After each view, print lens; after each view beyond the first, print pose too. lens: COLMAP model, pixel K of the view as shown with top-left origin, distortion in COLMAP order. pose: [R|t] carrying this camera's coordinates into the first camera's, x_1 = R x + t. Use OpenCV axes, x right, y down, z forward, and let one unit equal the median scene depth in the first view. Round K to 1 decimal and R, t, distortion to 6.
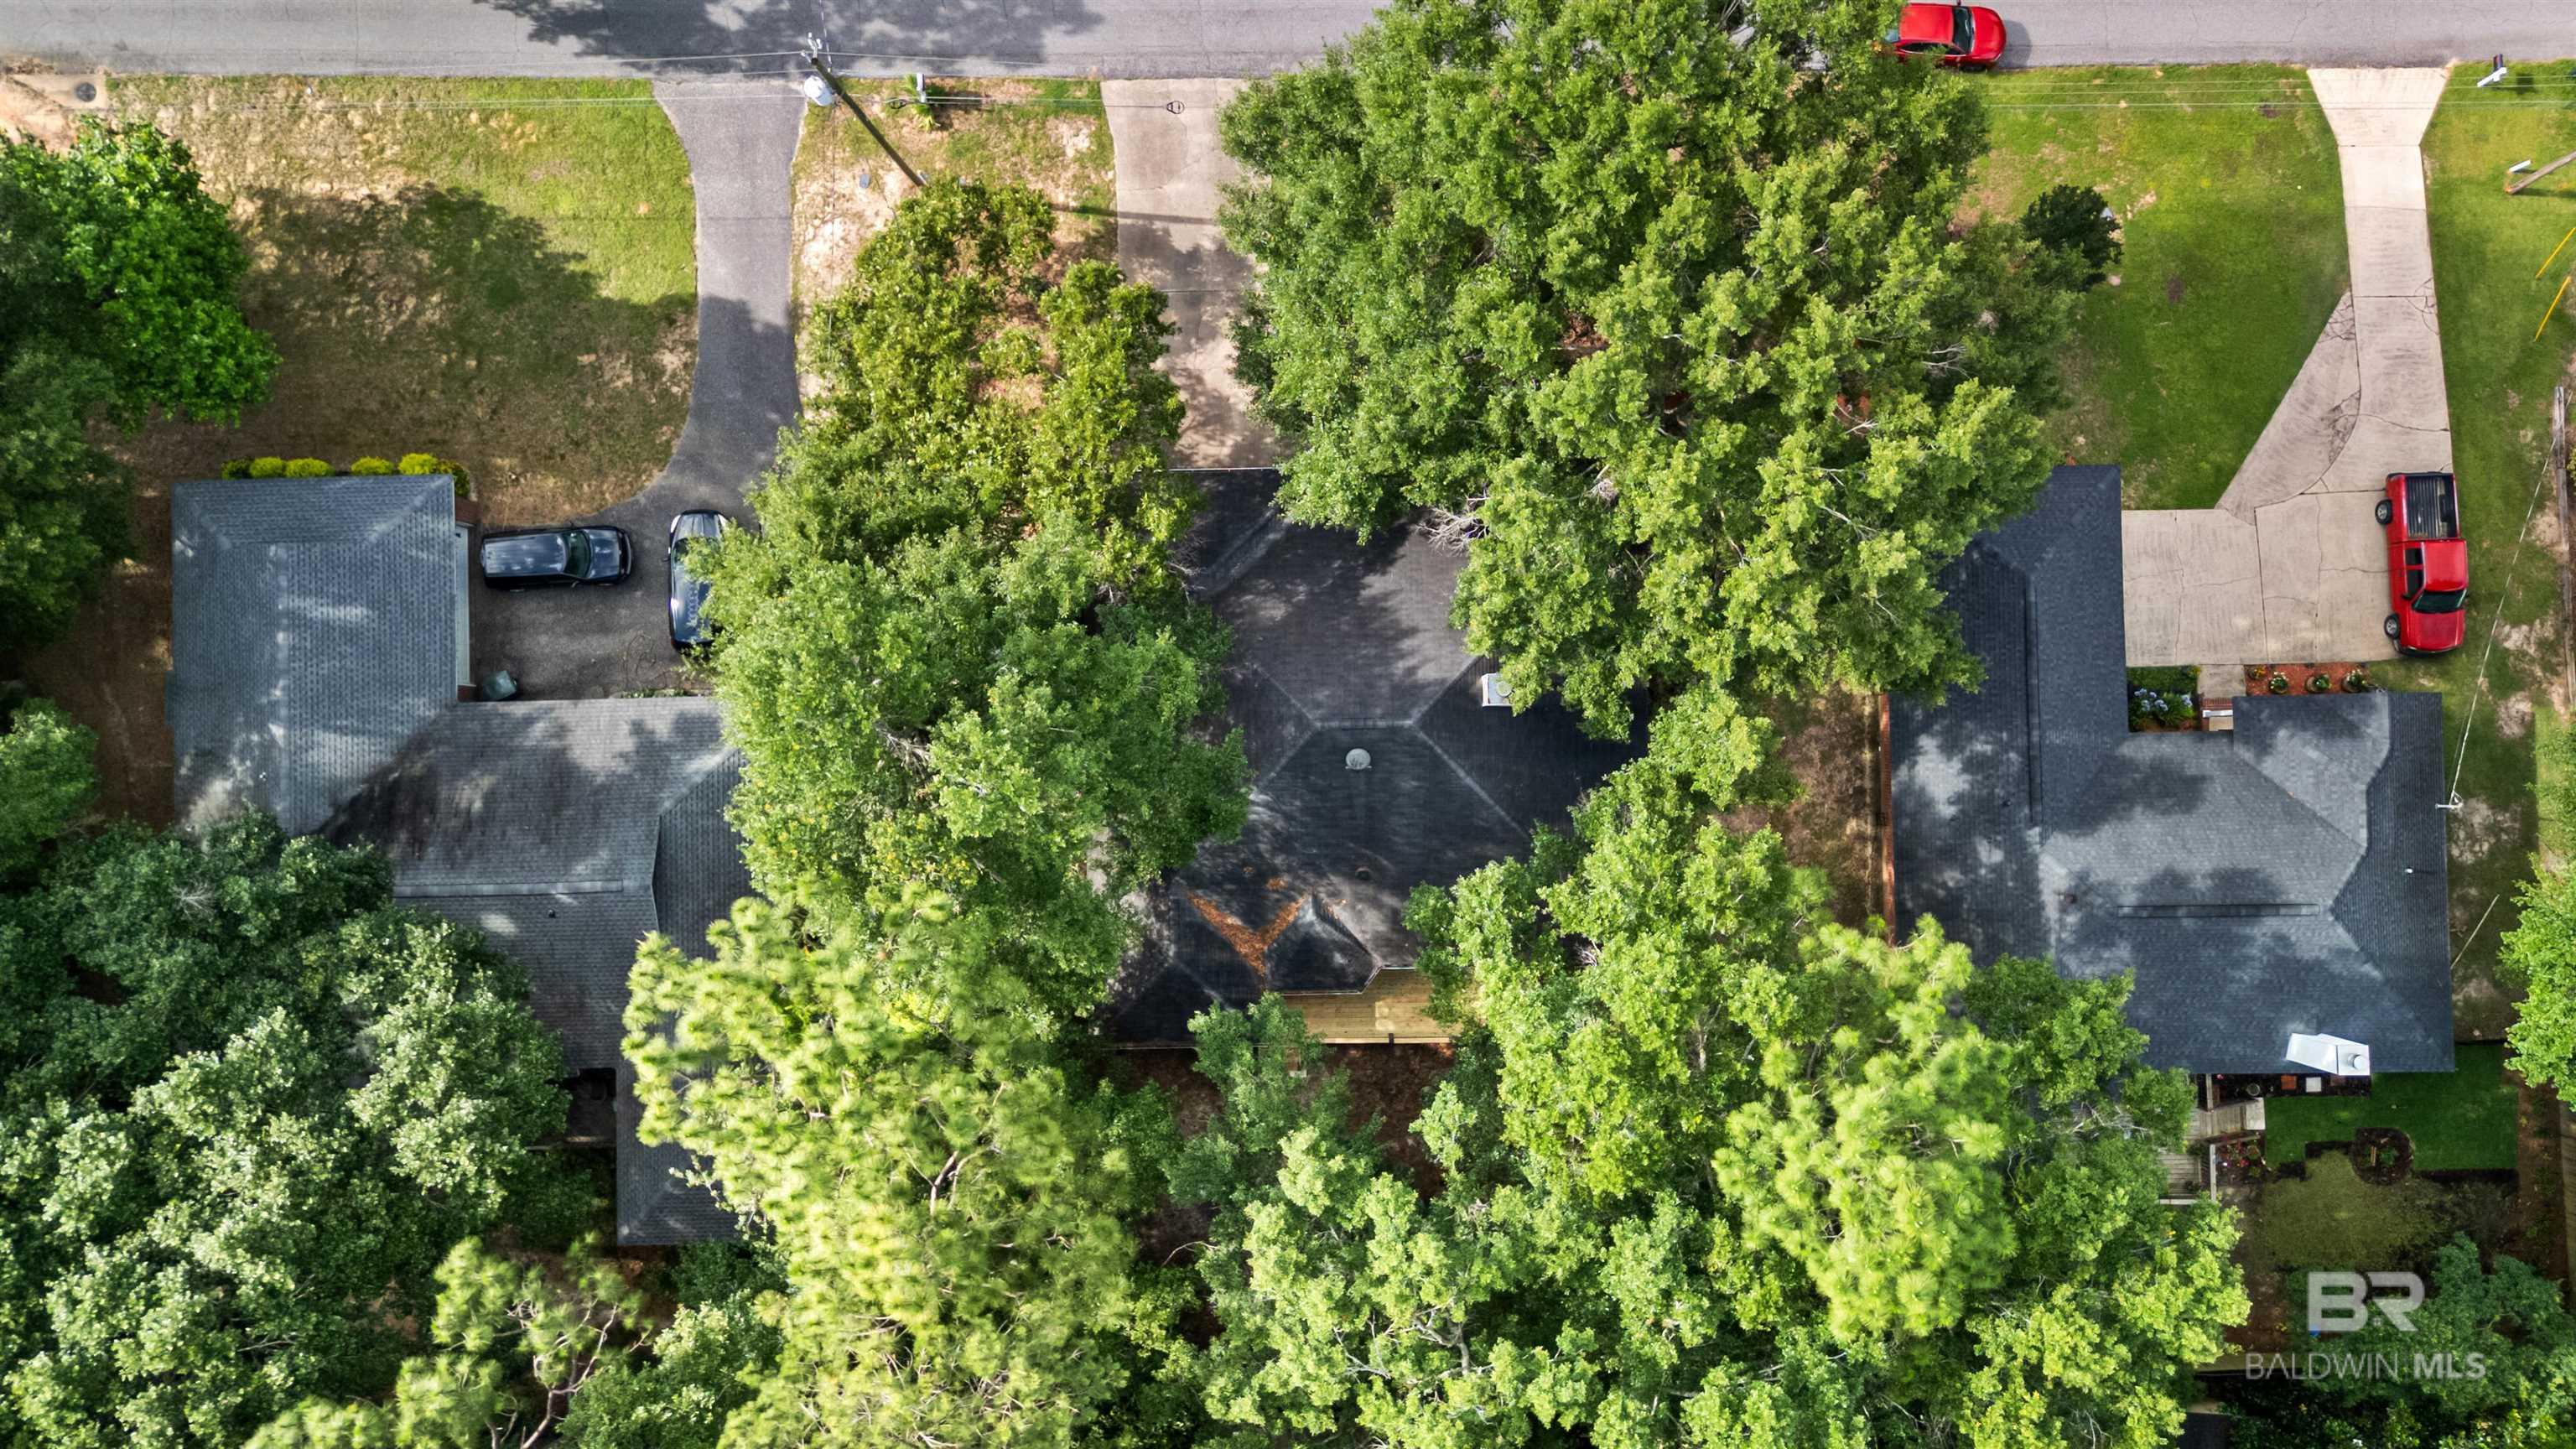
lens RADIAL K [[1845.8, 0, 1288.0], [0, 1845.8, 724.5], [0, 0, 1]] dist [0.530944, 0.000490]
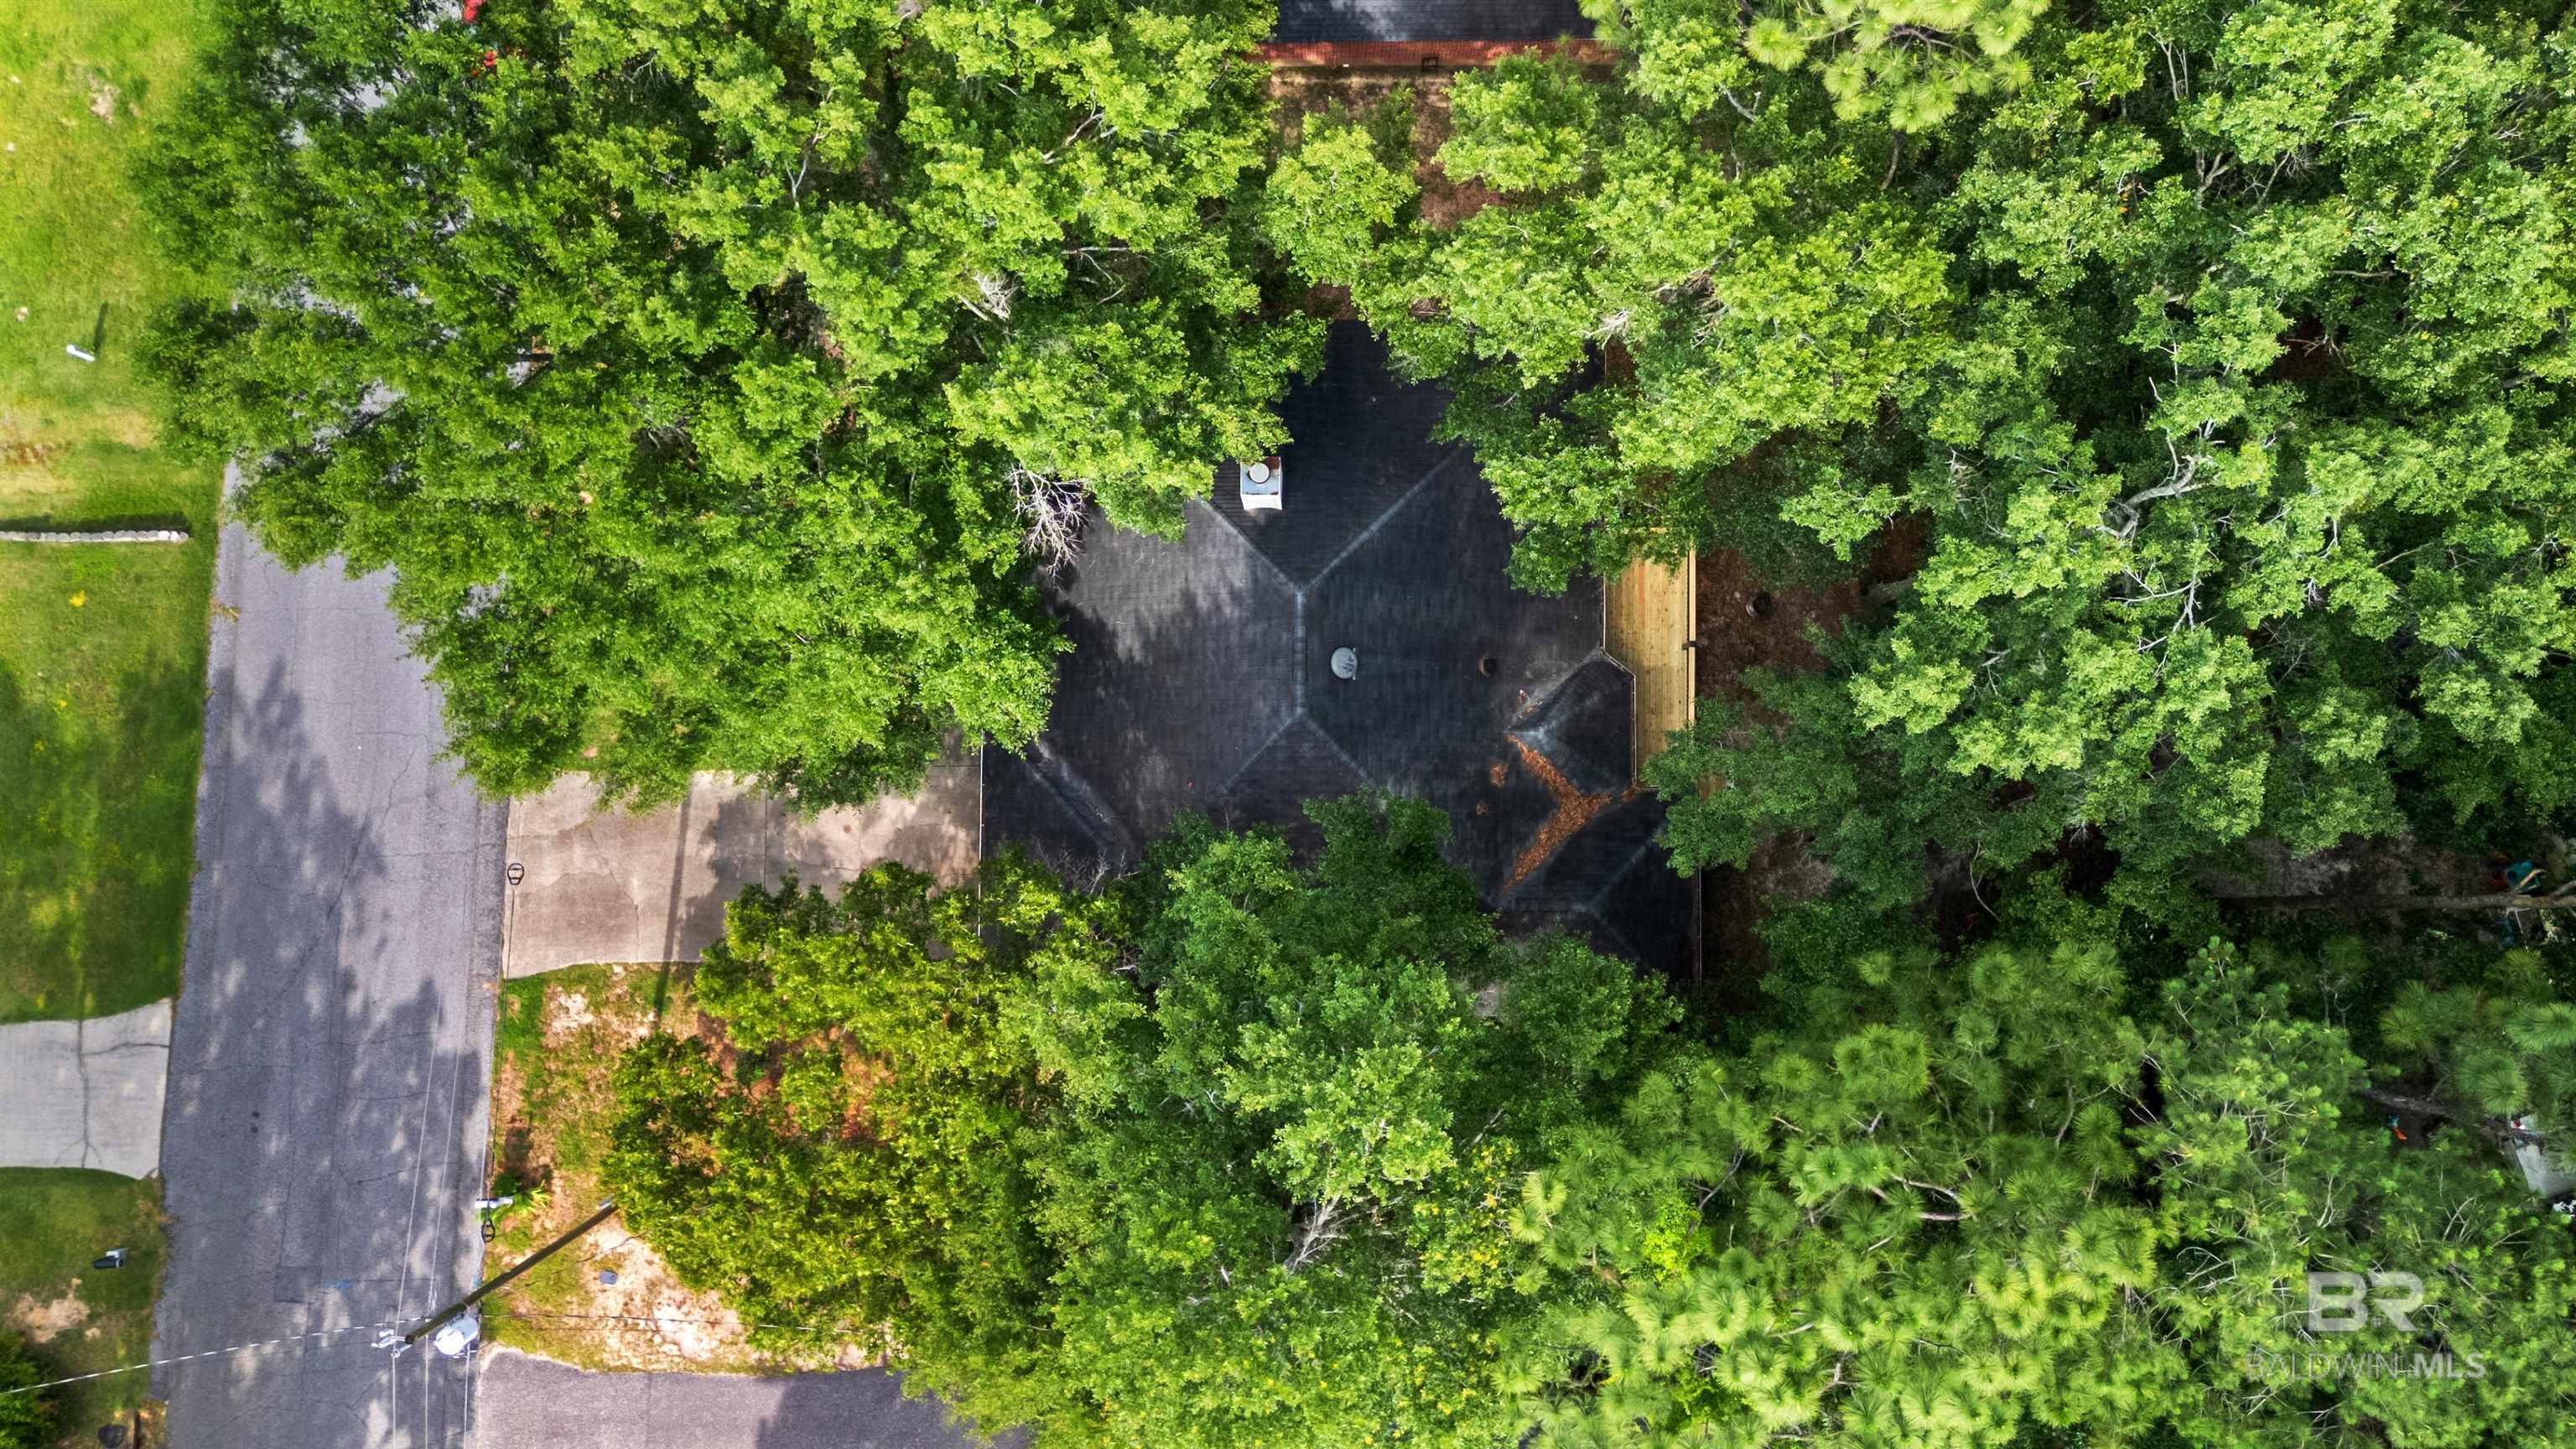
lens RADIAL K [[1958.2, 0, 1288.0], [0, 1958.2, 724.5], [0, 0, 1]] dist [0.337293, -0.003171]
pose [[0.019844, -0.998069, 0.058868, -0.050136], [0.999771, 0.019339, -0.009141, 0.003255], [0.007985, 0.059036, 0.998224, 0.210667]]
